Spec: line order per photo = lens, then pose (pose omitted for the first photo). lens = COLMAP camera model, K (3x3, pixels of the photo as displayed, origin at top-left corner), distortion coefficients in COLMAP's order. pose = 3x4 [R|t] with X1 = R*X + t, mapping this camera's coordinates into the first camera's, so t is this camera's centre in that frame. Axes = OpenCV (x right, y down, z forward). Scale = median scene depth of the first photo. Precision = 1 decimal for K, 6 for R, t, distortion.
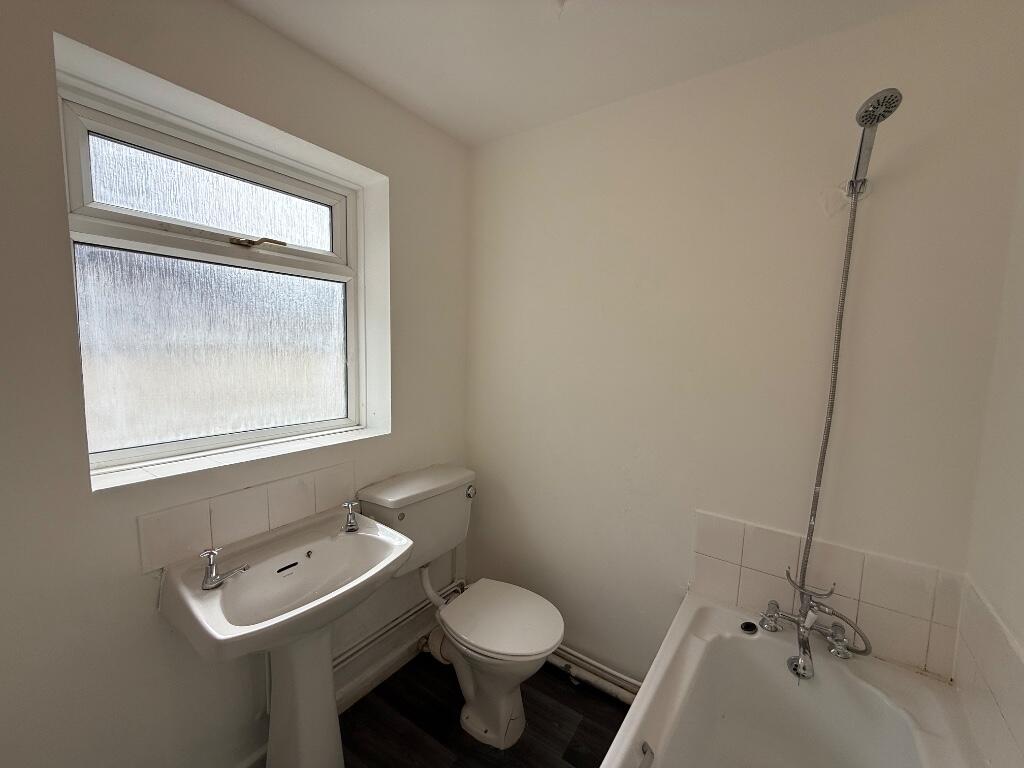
lens RADIAL K [[408.8, 0, 512.0], [0, 408.8, 384.0], [0, 0, 1]] dist [0.000331, -0.000249]
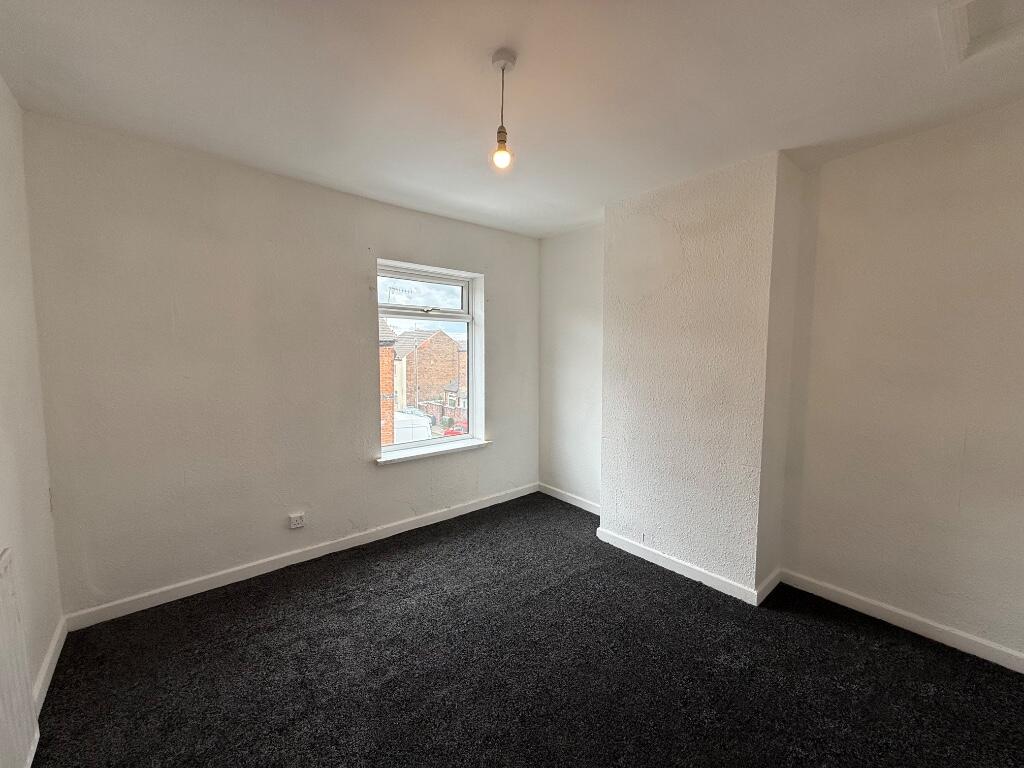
lens RADIAL K [[408.8, 0, 512.0], [0, 408.8, 384.0], [0, 0, 1]] dist [0.000331, -0.000249]
pose [[0.967075, 0.001106, -0.254491, 0.300780], [-0.006366, 0.999783, -0.019845, 0.078757], [0.254413, 0.020812, 0.966872, -0.850646]]
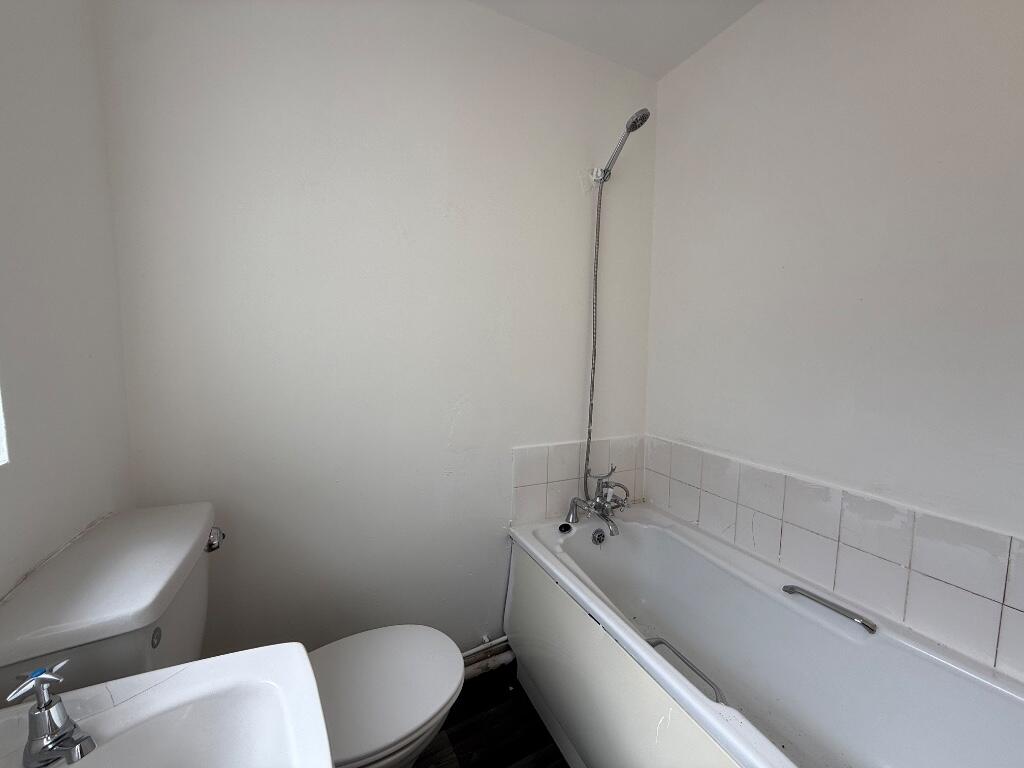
lens RADIAL K [[408.8, 0, 512.0], [0, 408.8, 384.0], [0, 0, 1]] dist [0.000331, -0.000249]
pose [[0.480915, -0.103074, 0.870687, -0.434946], [0.085767, 0.993833, 0.070280, 0.070476], [-0.872562, 0.040878, 0.486790, 0.474576]]
